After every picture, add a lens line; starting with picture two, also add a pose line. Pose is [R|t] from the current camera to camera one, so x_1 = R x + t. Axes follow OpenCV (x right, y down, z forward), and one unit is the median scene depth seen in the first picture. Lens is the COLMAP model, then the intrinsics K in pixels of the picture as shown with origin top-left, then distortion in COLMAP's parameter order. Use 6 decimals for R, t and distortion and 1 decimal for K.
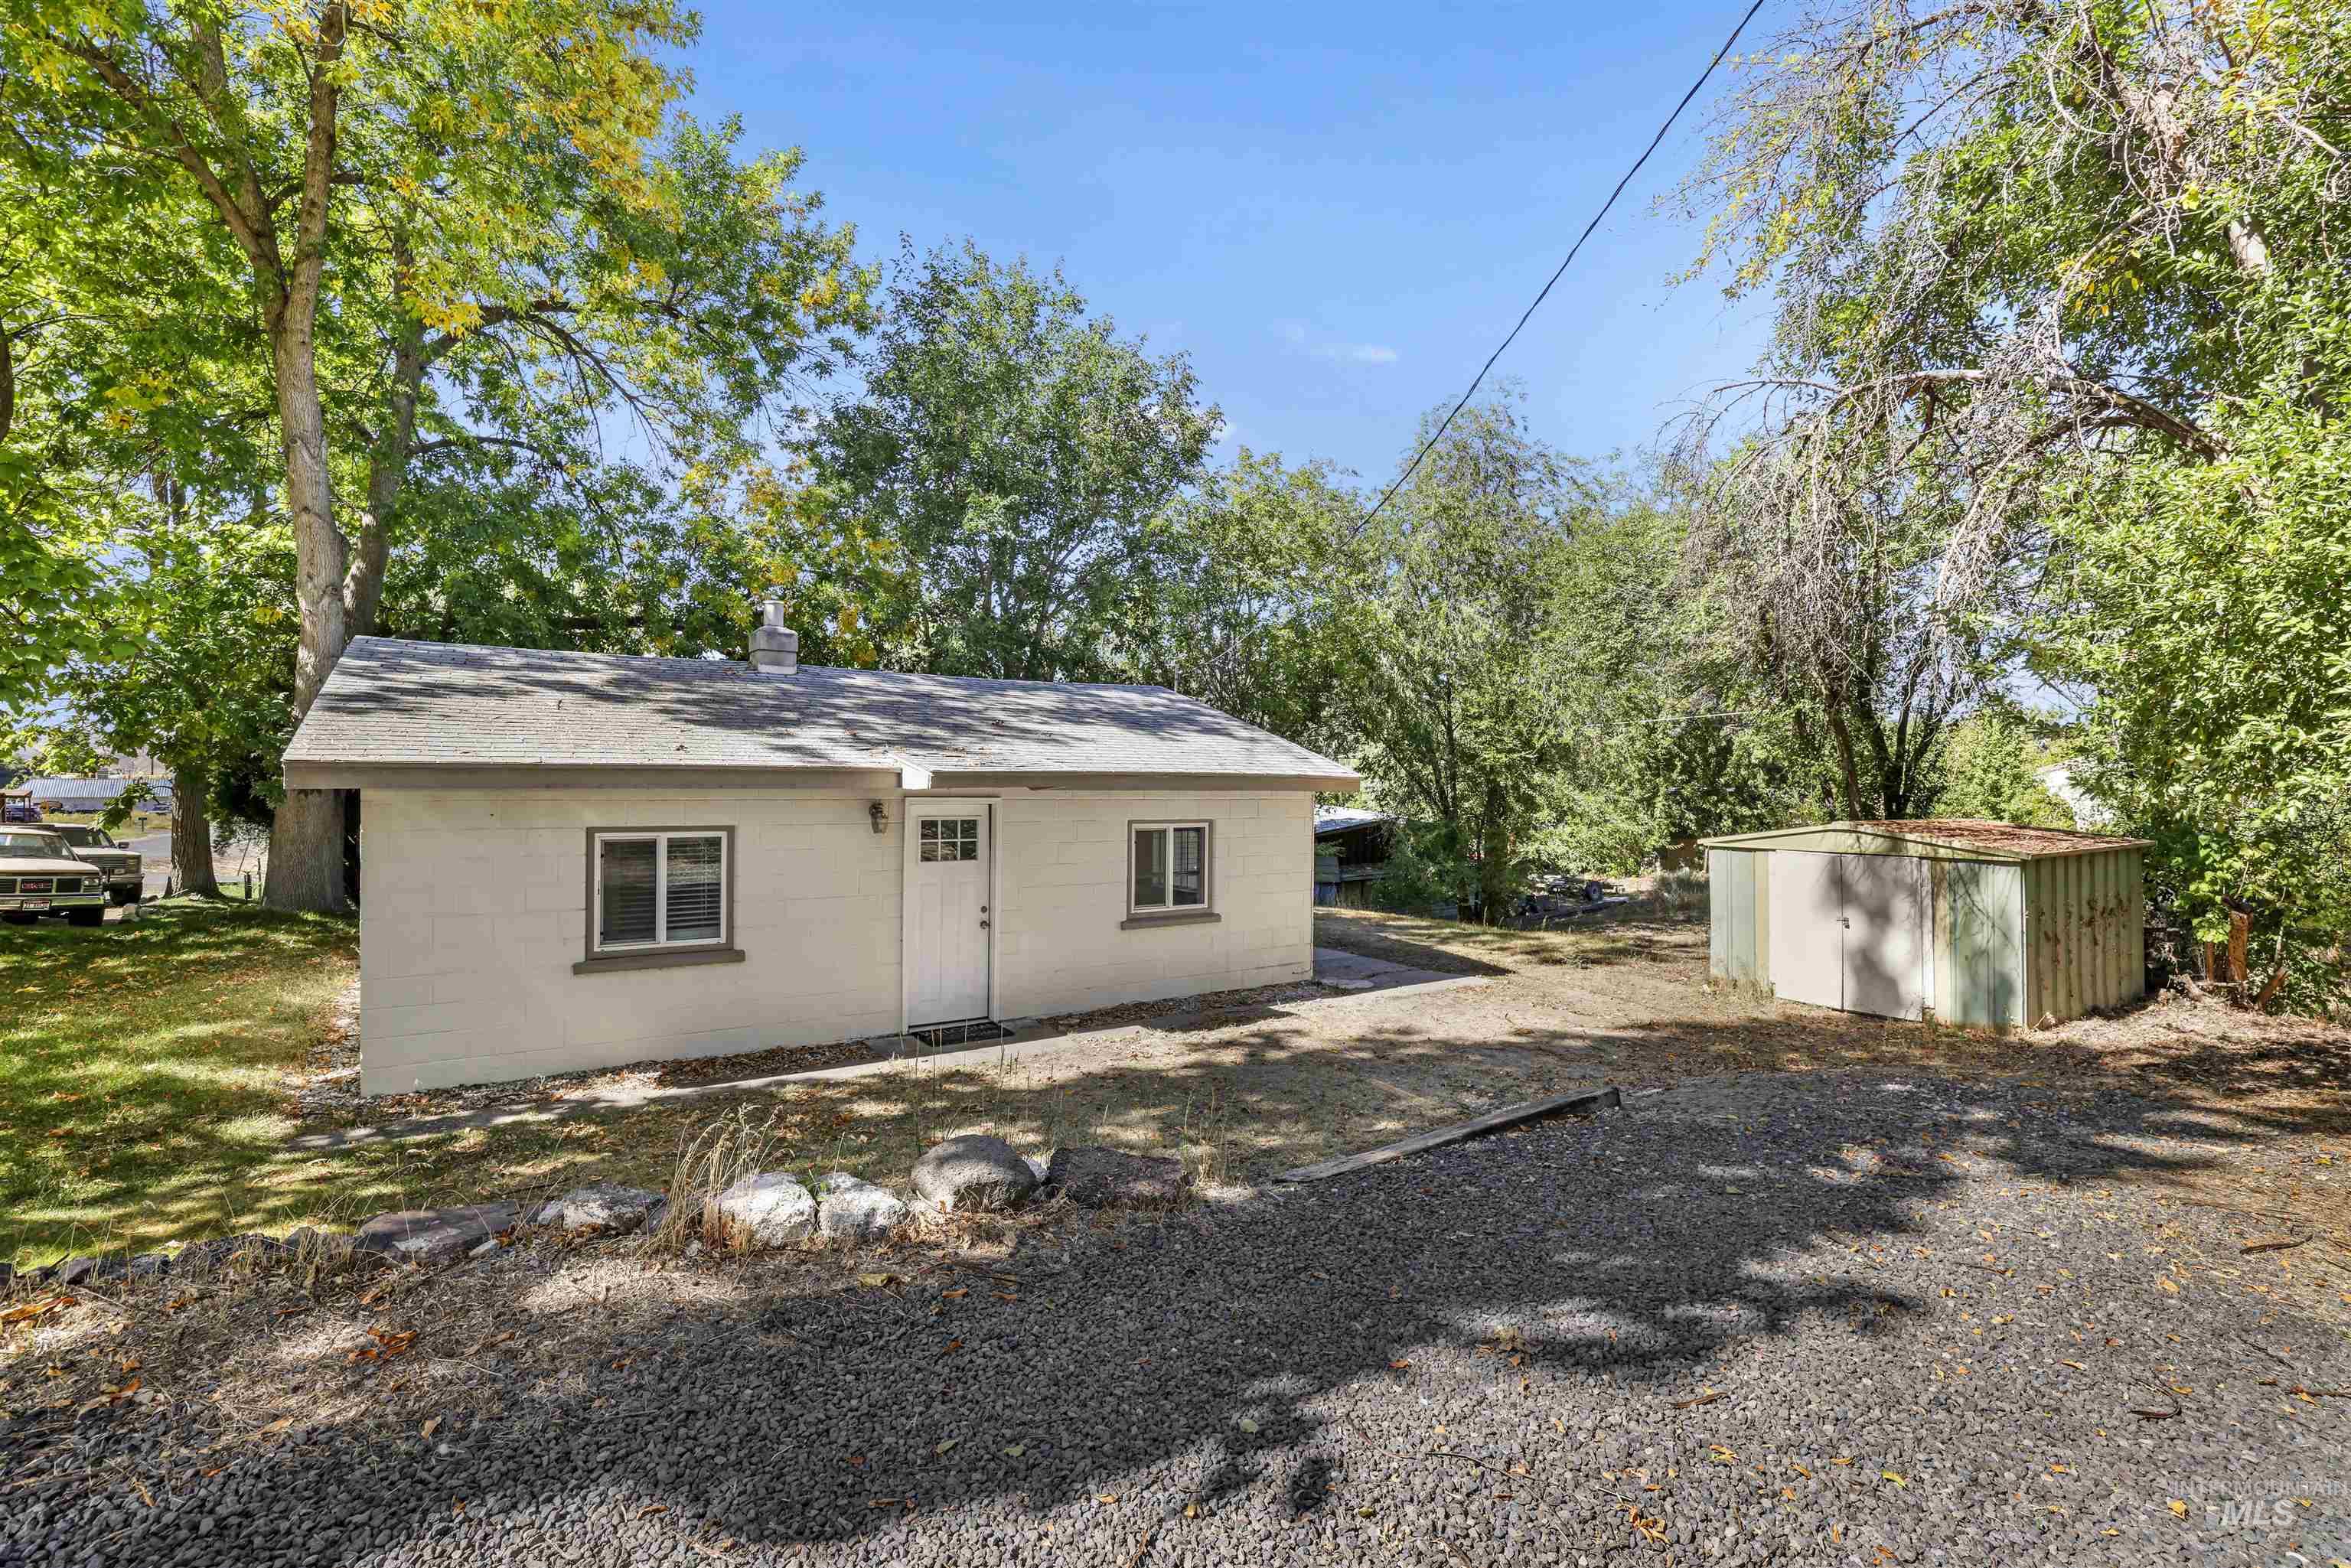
lens RADIAL K [[1037.1, 0, 1174.3], [0, 1037.1, 790.5], [0, 0, 1]] dist [-0.023398, 0.000937]
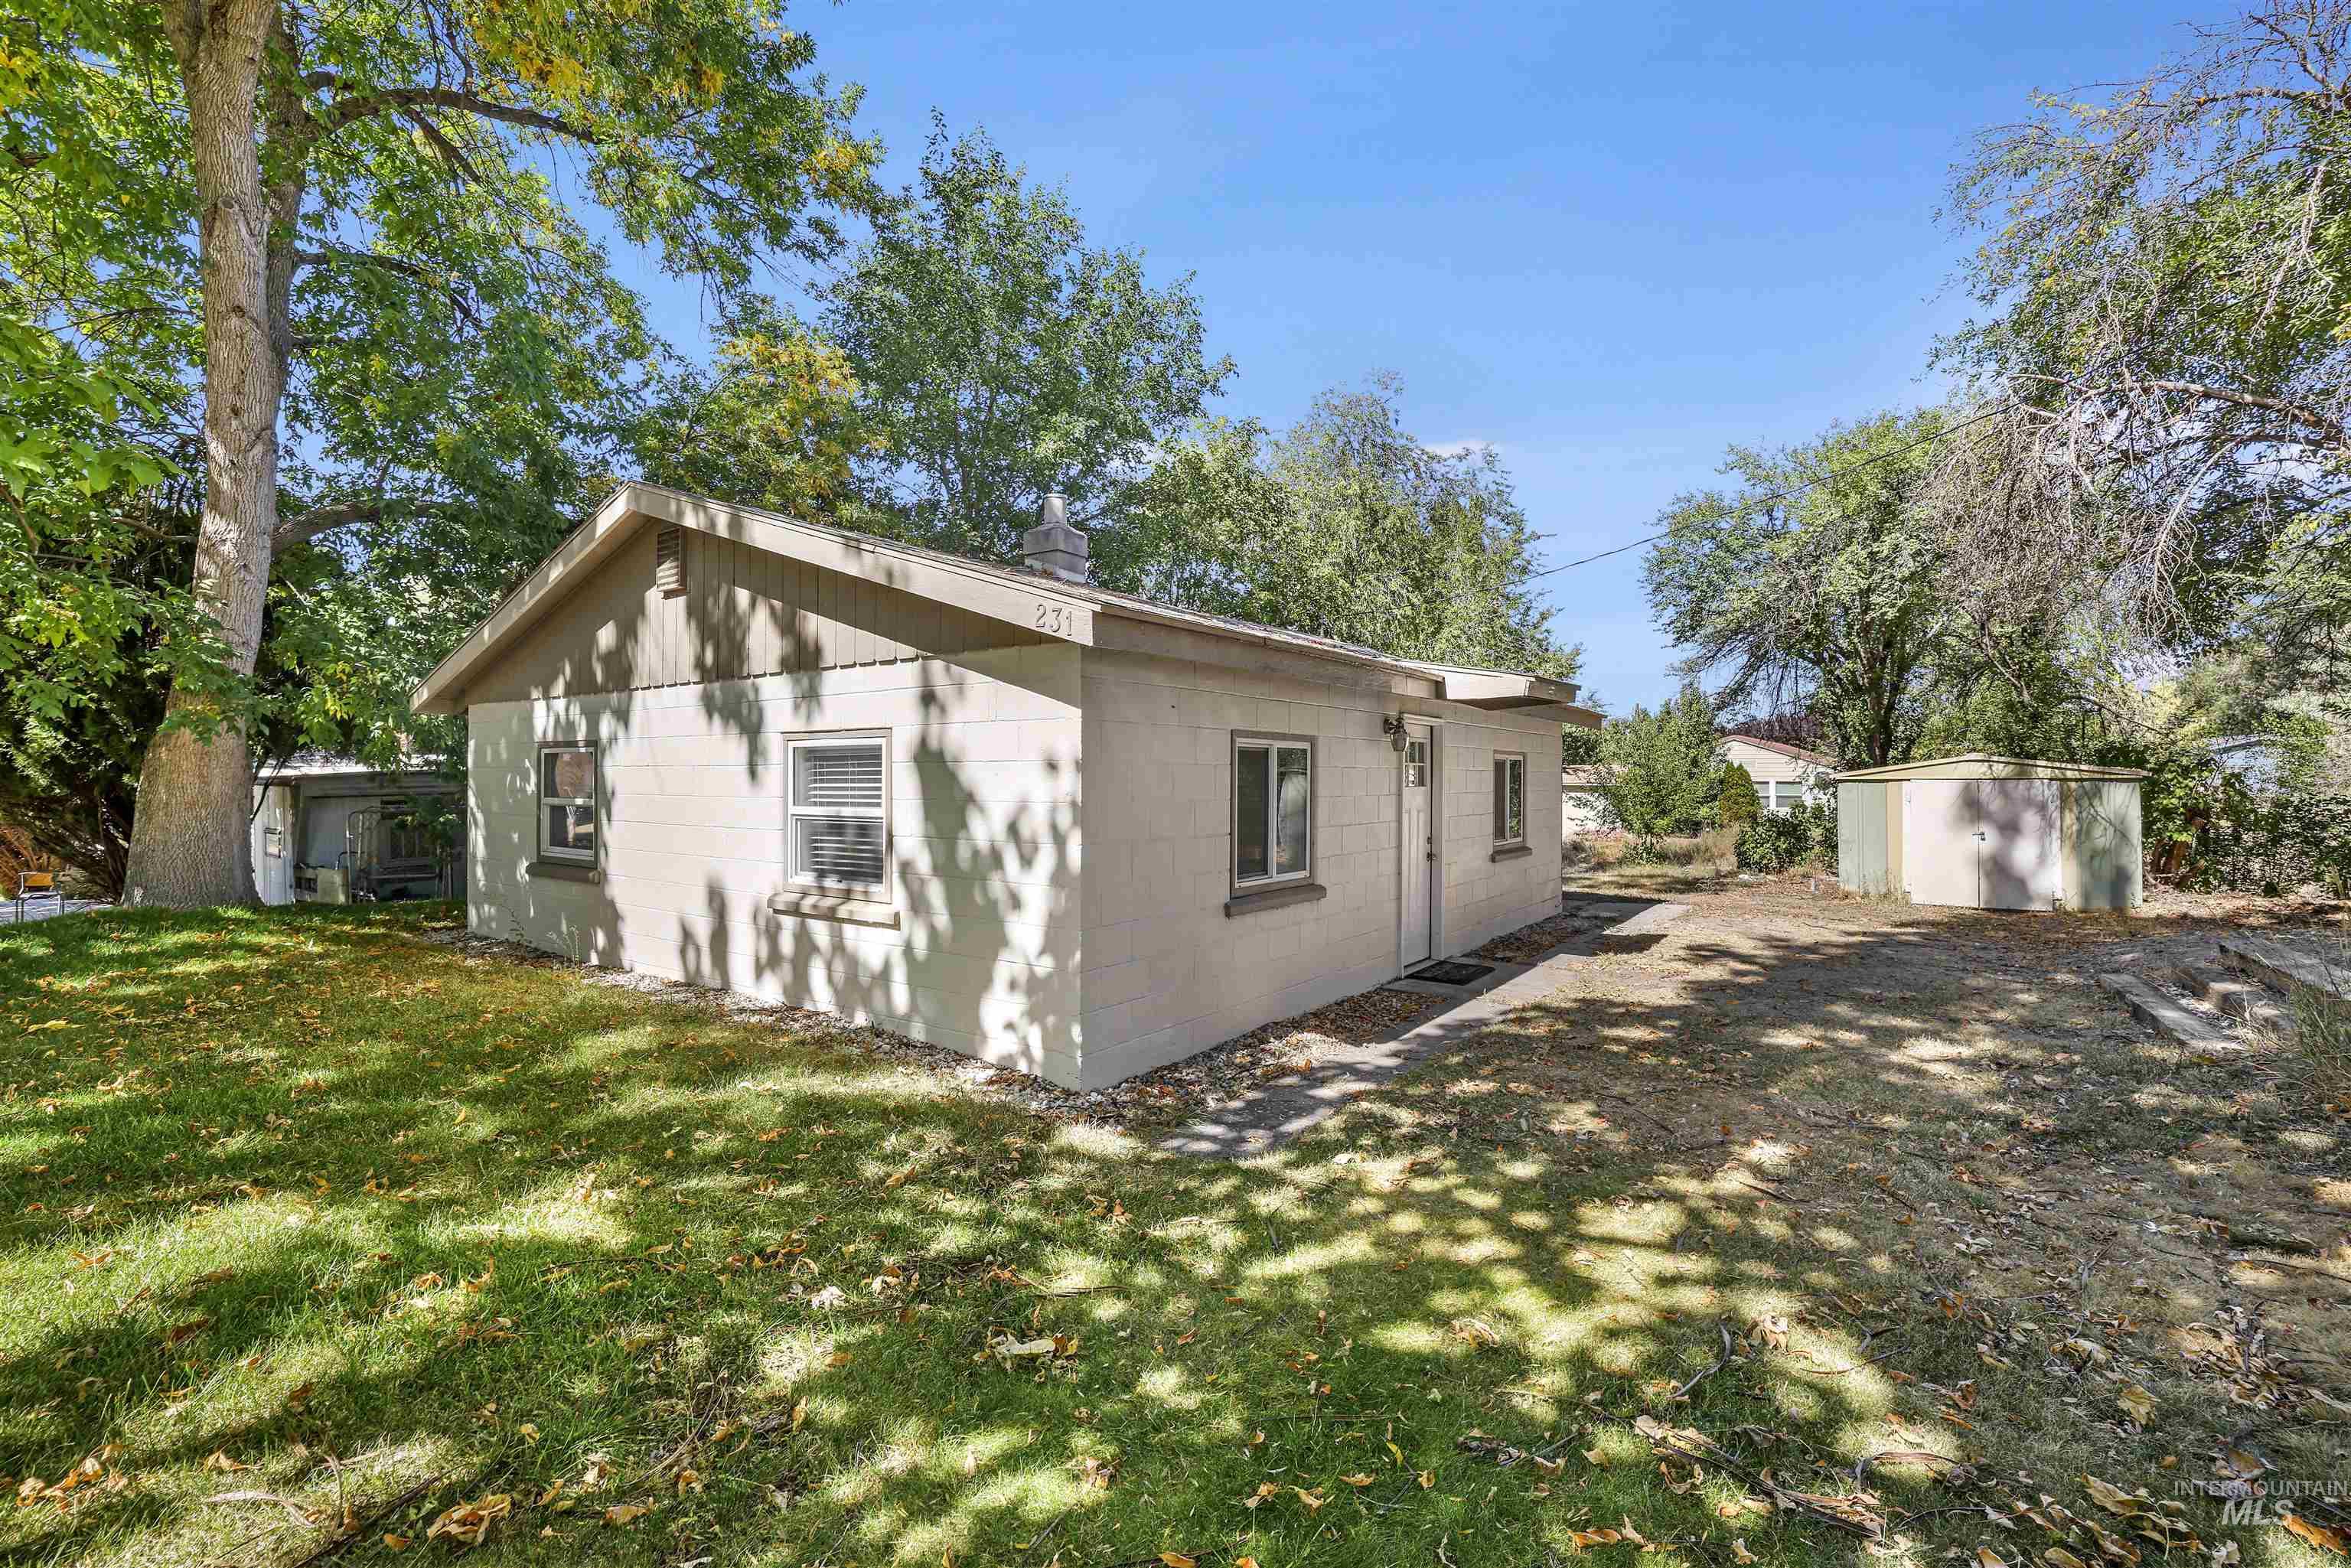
lens RADIAL K [[1037.1, 0, 1159.6], [0, 1037.1, 784.6], [0, 0, 1]] dist [-0.023398, 0.000937]
pose [[0.936587, -0.009173, 0.350315, -0.689881], [0.009861, 0.999951, -0.000179, 0.059161], [-0.350296, 0.003623, 0.936632, 0.209889]]
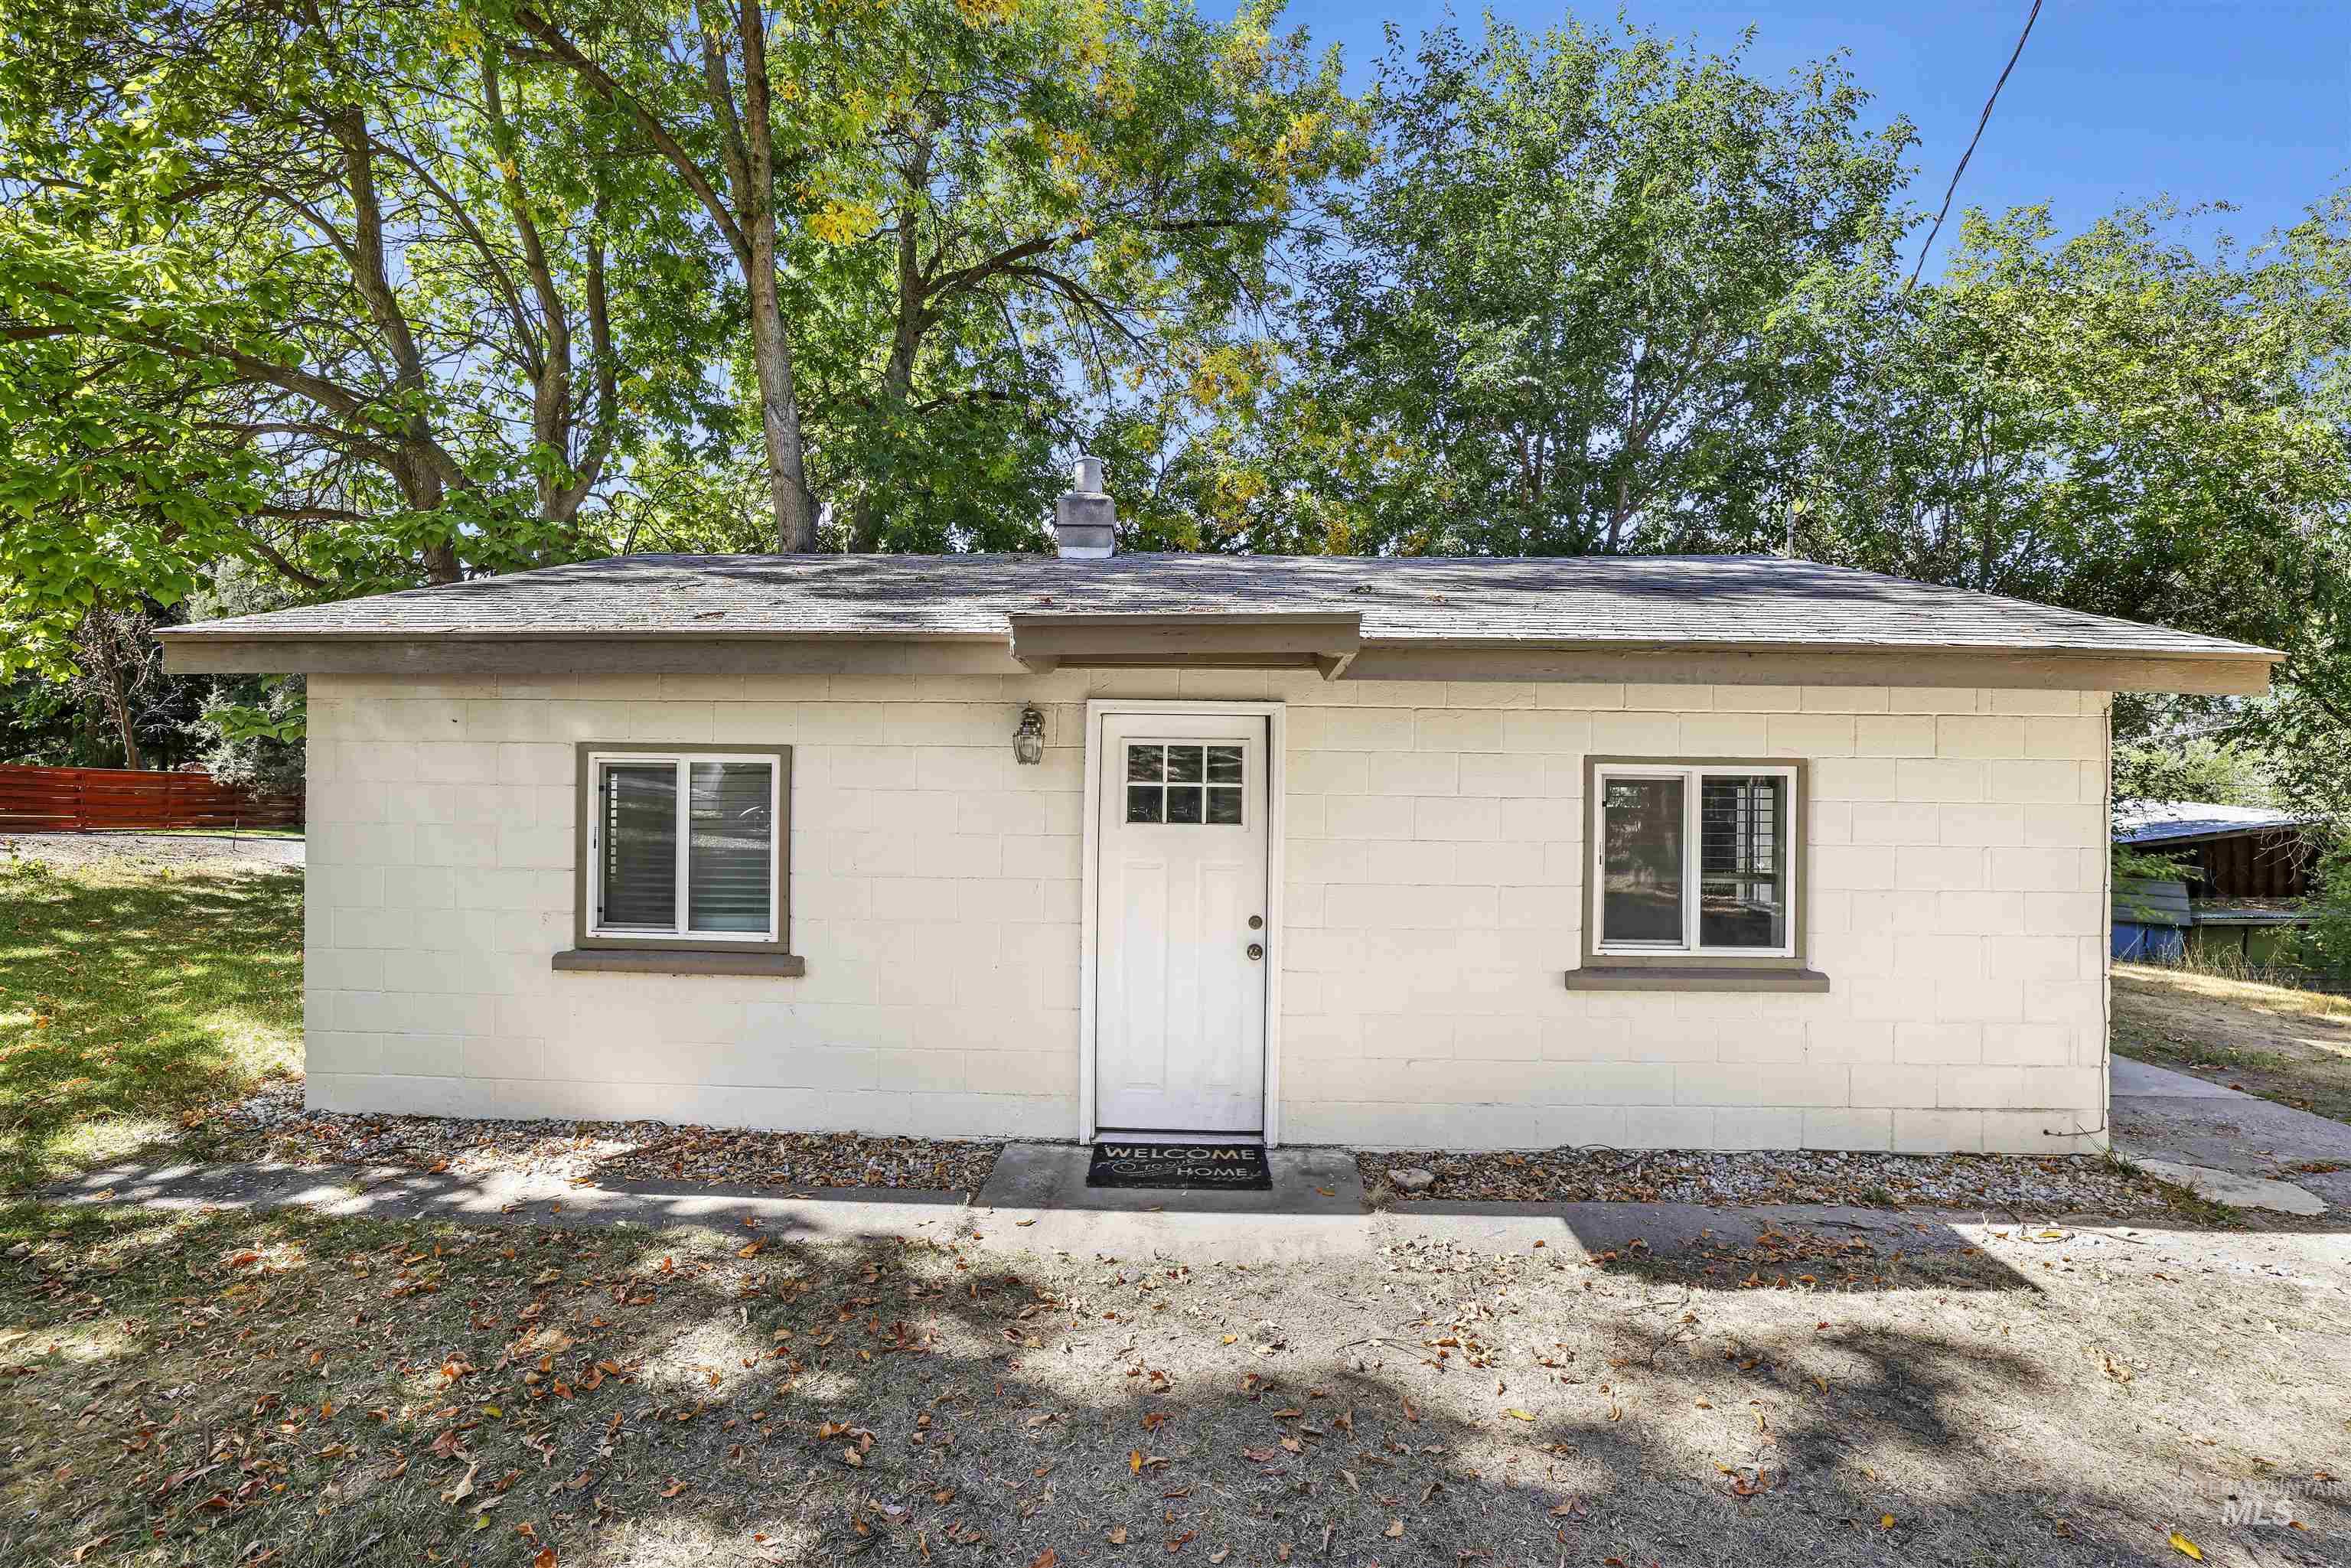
lens RADIAL K [[1037.1, 0, 1184.9], [0, 1037.1, 774.6], [0, 0, 1]] dist [-0.023398, 0.000937]
pose [[0.810899, -0.006505, -0.585150, 0.086688], [-0.008128, 0.999717, -0.022376, 0.051313], [0.585130, 0.022901, 0.810616, 0.534957]]
